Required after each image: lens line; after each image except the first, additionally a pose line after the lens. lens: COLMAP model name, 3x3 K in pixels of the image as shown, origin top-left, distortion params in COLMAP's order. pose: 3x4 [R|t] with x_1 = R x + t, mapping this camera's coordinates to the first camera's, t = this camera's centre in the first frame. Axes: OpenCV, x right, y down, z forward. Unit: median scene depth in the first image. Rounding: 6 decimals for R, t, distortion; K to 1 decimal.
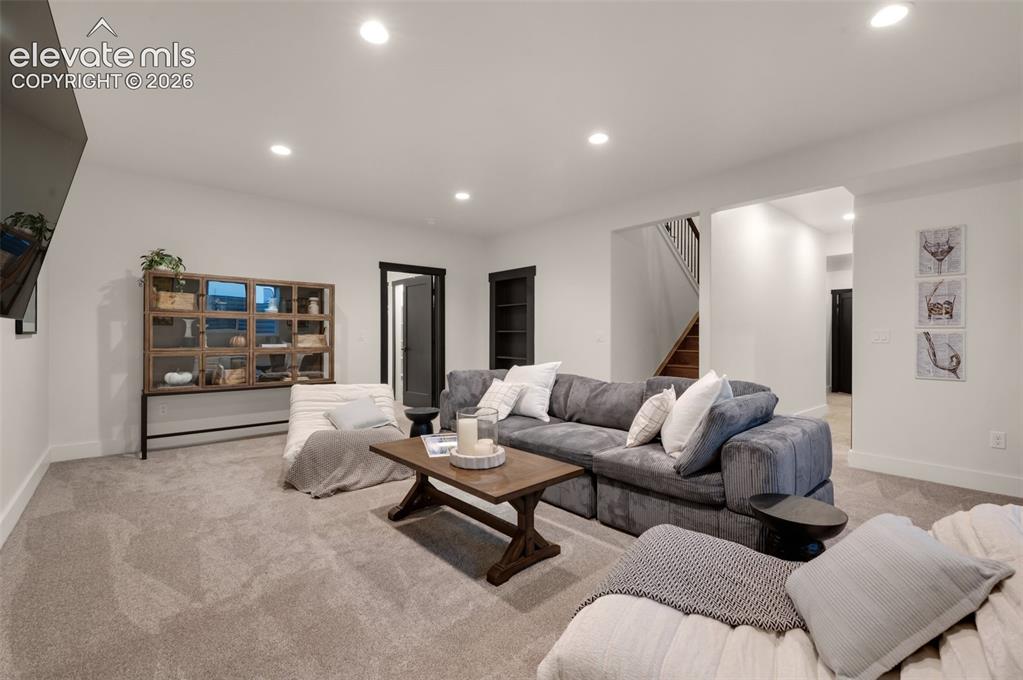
lens RADIAL K [[435.4, 0, 507.7], [0, 435.4, 338.7], [0, 0, 1]] dist [0.001559, -0.000084]
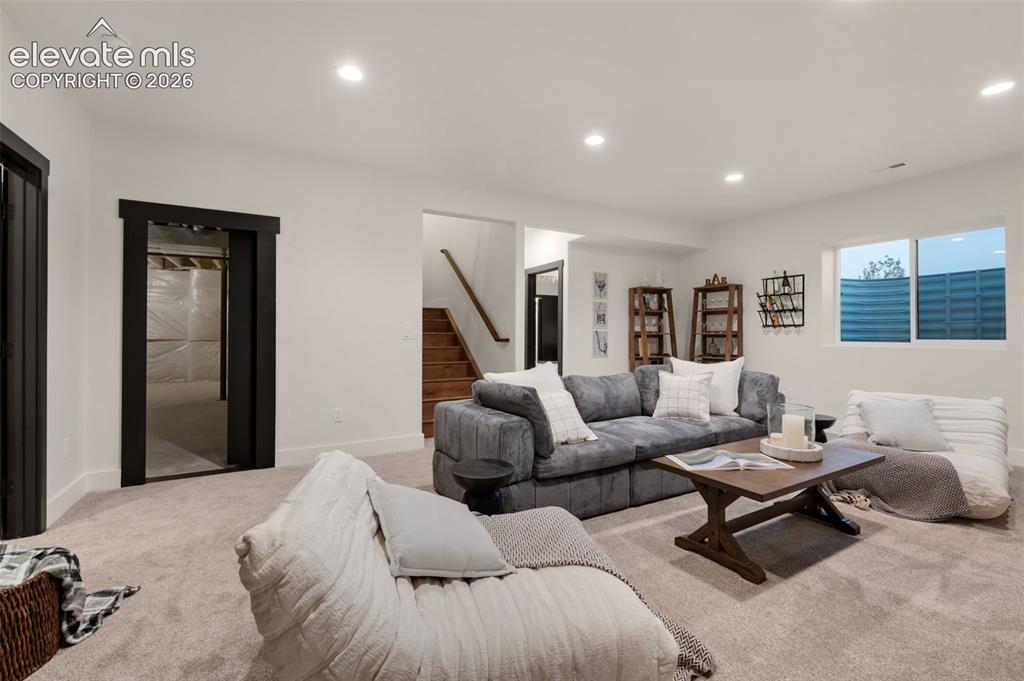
lens RADIAL K [[435.8, 0, 508.2], [0, 435.8, 339.2], [0, 0, 1]] dist [0.001559, -0.000084]
pose [[0.218700, -0.015065, 0.975676, -0.483953], [0.003301, 0.999887, 0.014699, -0.004547], [-0.975787, 0.000006, 0.218725, 0.565227]]
